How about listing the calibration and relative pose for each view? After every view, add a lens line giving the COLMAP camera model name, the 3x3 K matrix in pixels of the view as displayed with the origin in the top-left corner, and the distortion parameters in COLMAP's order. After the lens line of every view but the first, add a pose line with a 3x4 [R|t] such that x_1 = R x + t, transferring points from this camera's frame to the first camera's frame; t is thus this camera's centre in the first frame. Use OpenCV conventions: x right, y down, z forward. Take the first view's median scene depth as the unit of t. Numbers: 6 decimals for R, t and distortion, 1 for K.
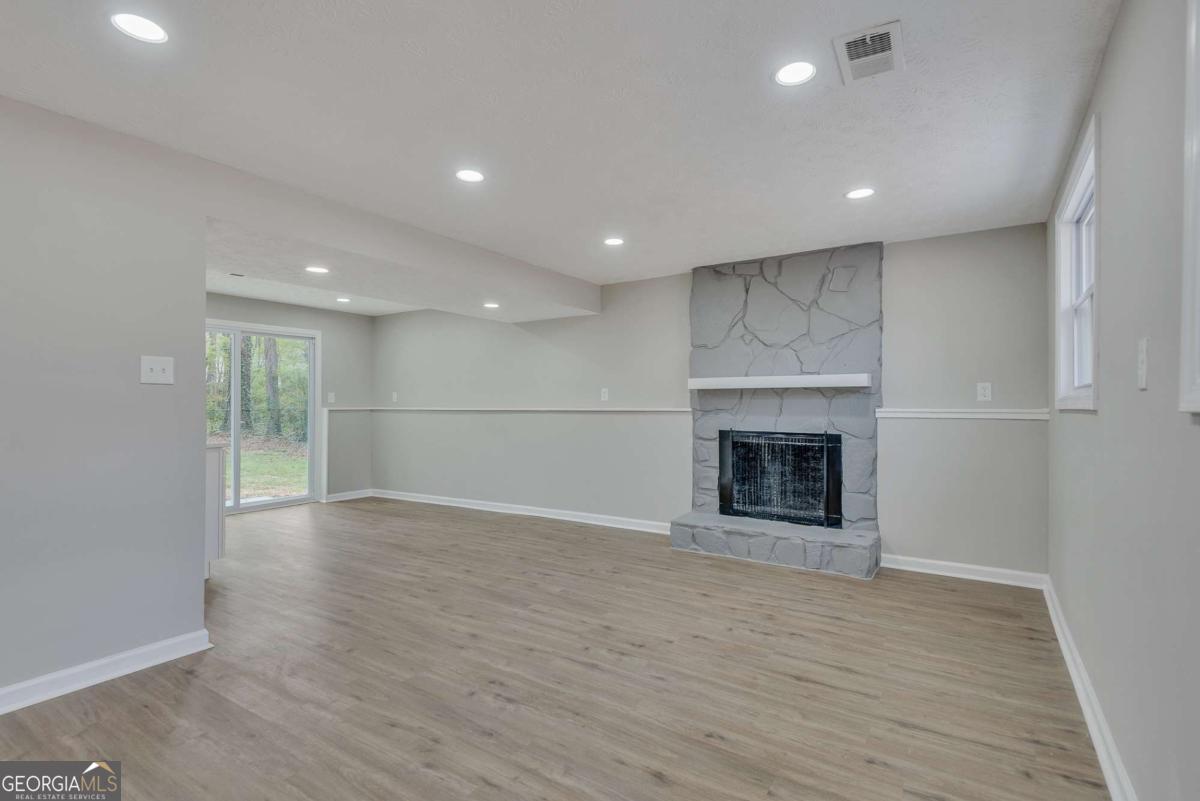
lens RADIAL K [[574.3, 0, 593.1], [0, 574.3, 397.9], [0, 0, 1]] dist [0.029153, -0.007284]
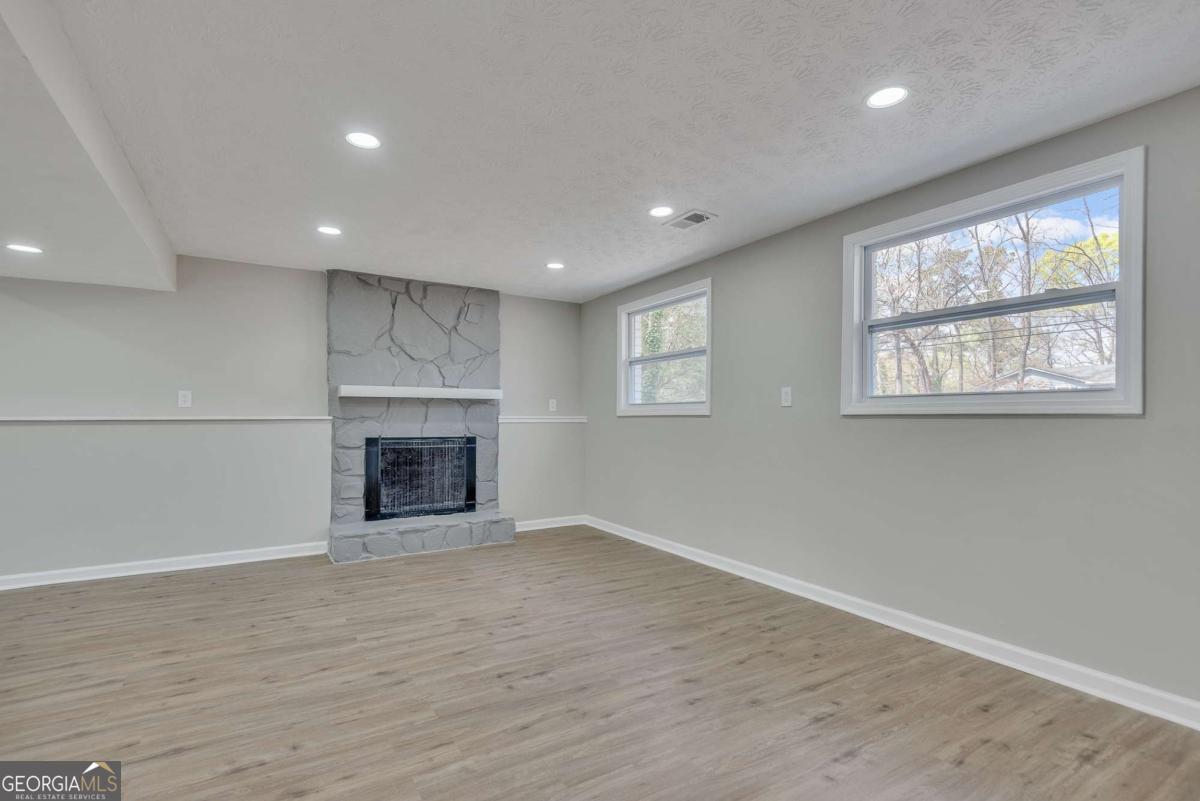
lens RADIAL K [[574.3, 0, 594.2], [0, 574.3, 407.8], [0, 0, 1]] dist [0.029153, -0.007284]
pose [[0.424057, 0.014754, 0.905516, -0.641559], [-0.012187, 0.999870, -0.010584, 0.011086], [-0.905554, -0.006547, 0.424181, 0.250643]]
